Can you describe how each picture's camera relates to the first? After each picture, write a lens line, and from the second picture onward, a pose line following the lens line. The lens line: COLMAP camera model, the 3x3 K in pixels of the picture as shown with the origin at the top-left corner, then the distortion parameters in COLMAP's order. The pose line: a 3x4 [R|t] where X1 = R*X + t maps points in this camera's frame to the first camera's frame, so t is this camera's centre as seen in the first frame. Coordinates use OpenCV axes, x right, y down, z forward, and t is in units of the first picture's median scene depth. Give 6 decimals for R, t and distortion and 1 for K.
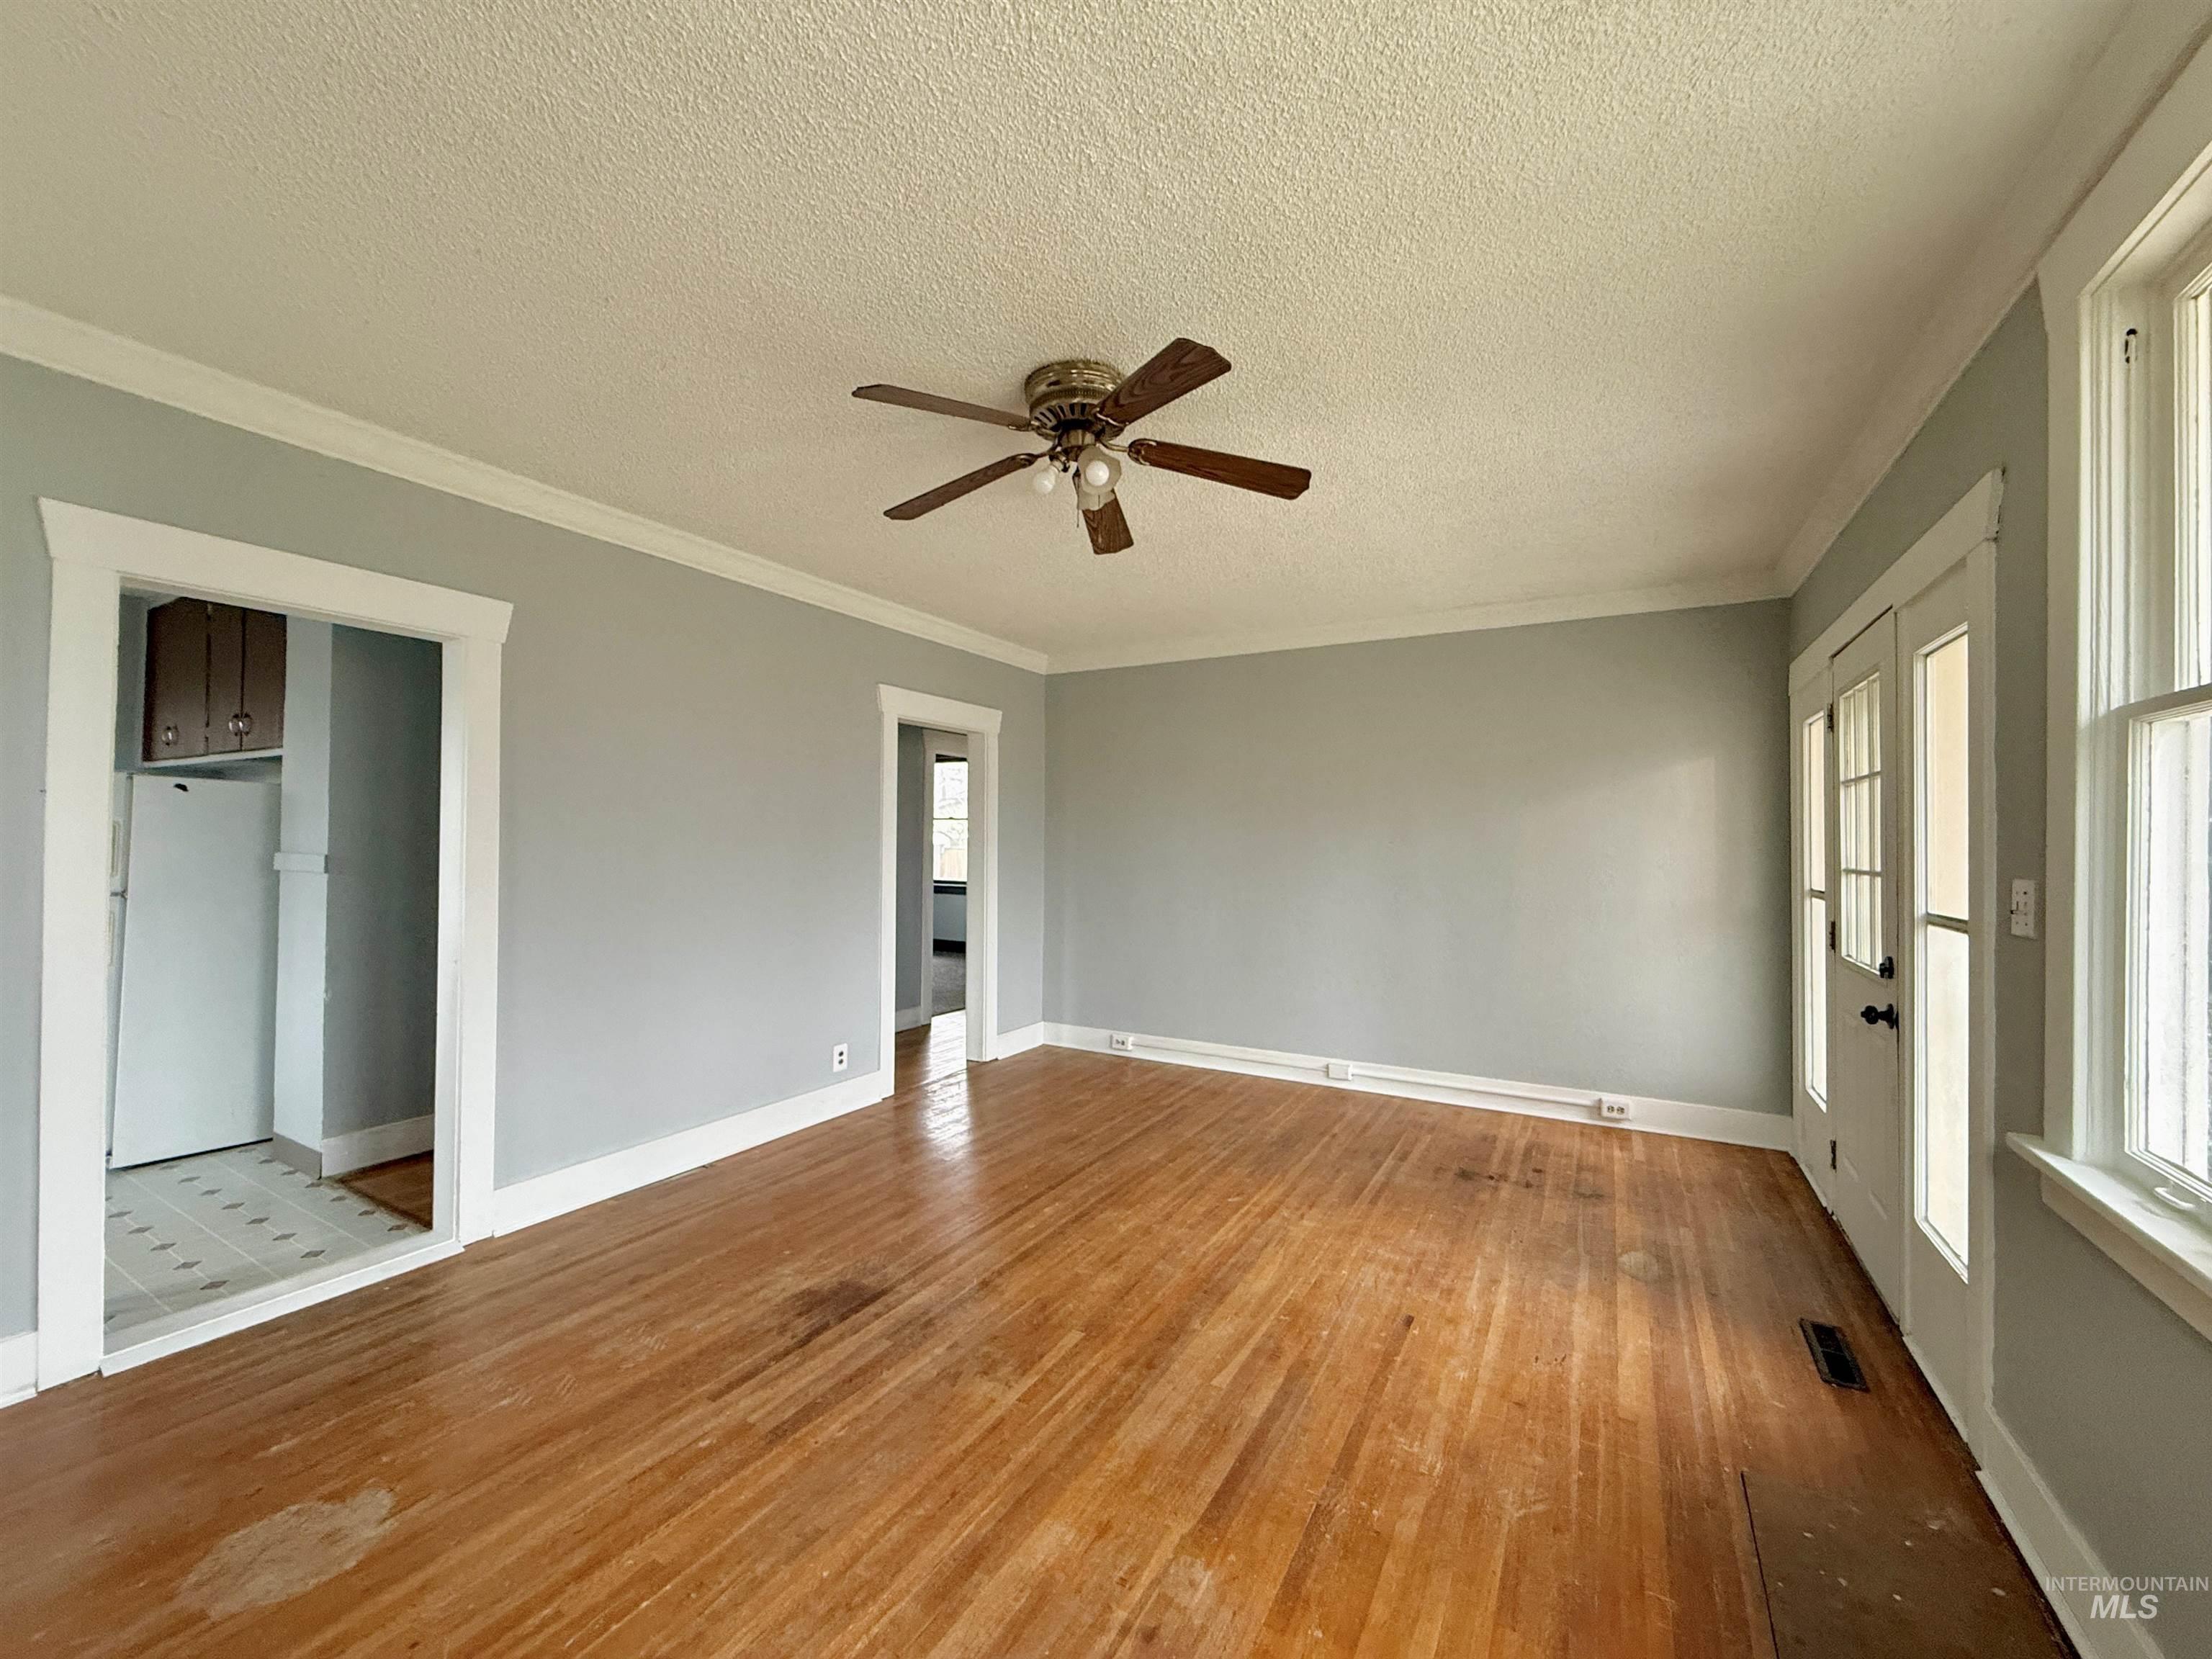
lens RADIAL K [[889.5, 0, 1106.1], [0, 889.5, 832.4], [0, 0, 1]] dist [0.000449, -0.000056]
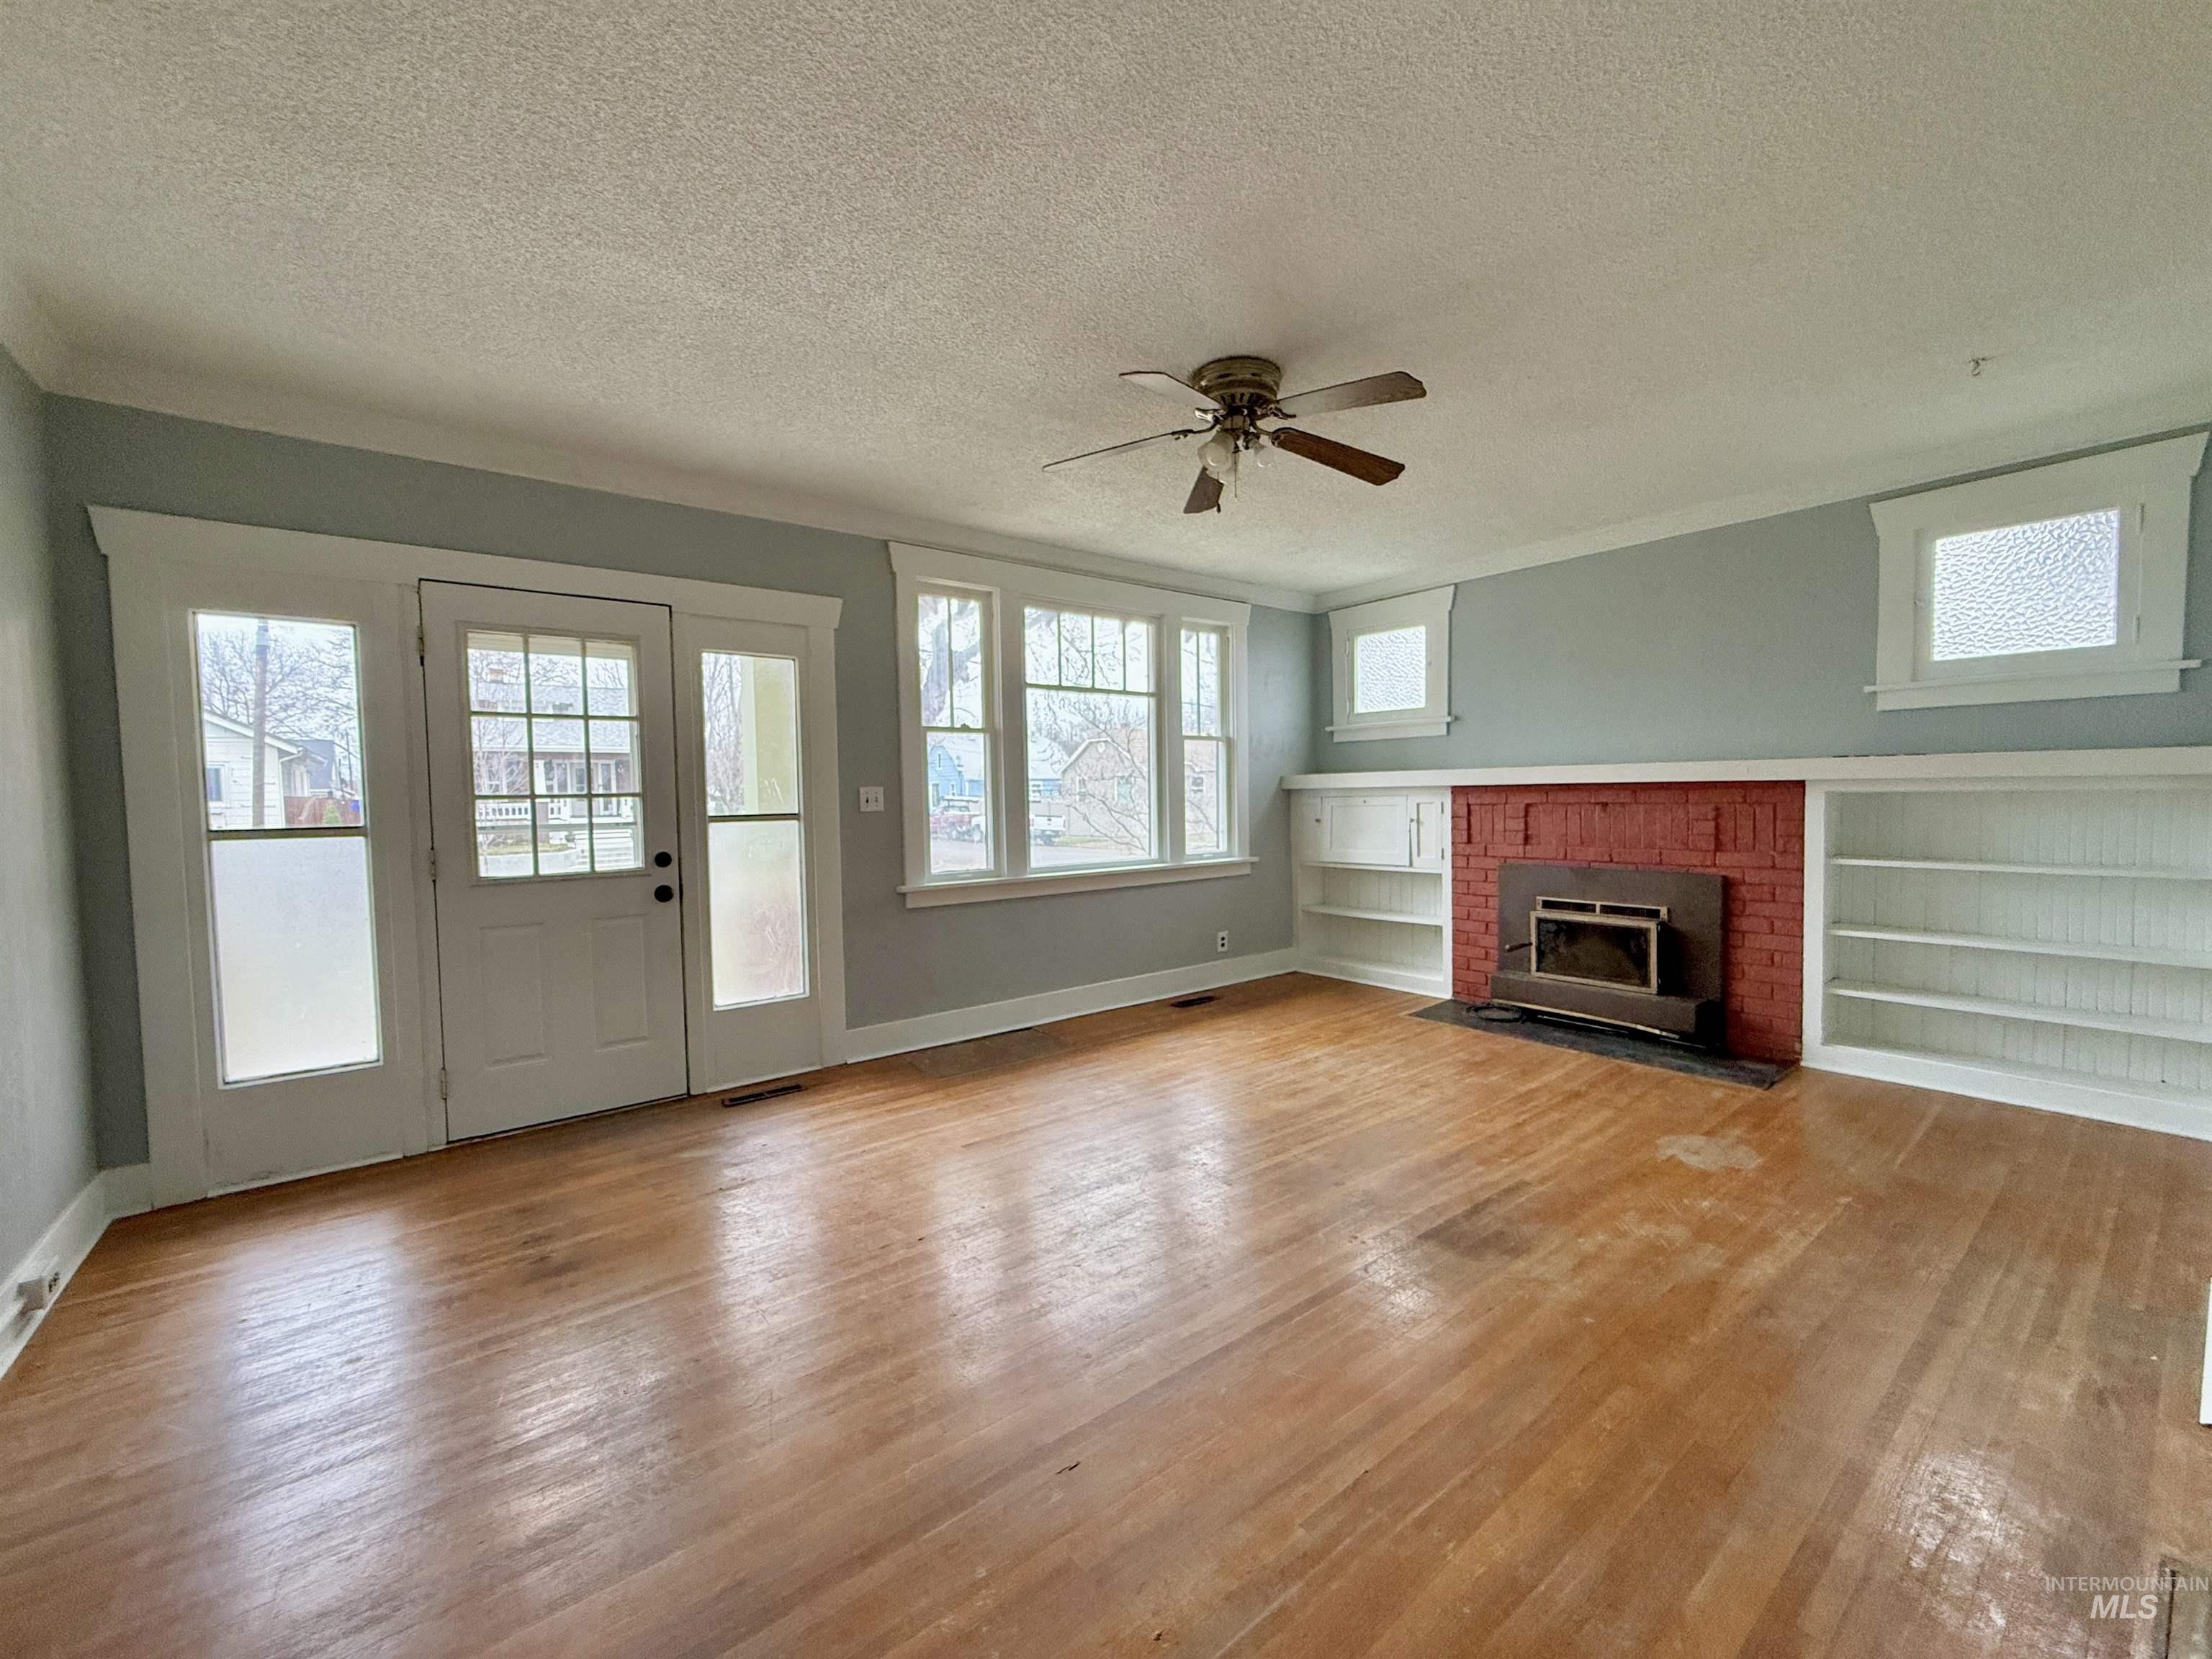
lens RADIAL K [[889.5, 0, 1104.0], [0, 889.5, 830.6], [0, 0, 1]] dist [0.000449, -0.000056]
pose [[-0.926939, -0.009288, 0.375098, -0.327828], [0.005396, 0.999260, 0.038076, 0.062399], [-0.375174, 0.037318, -0.926203, 2.243157]]
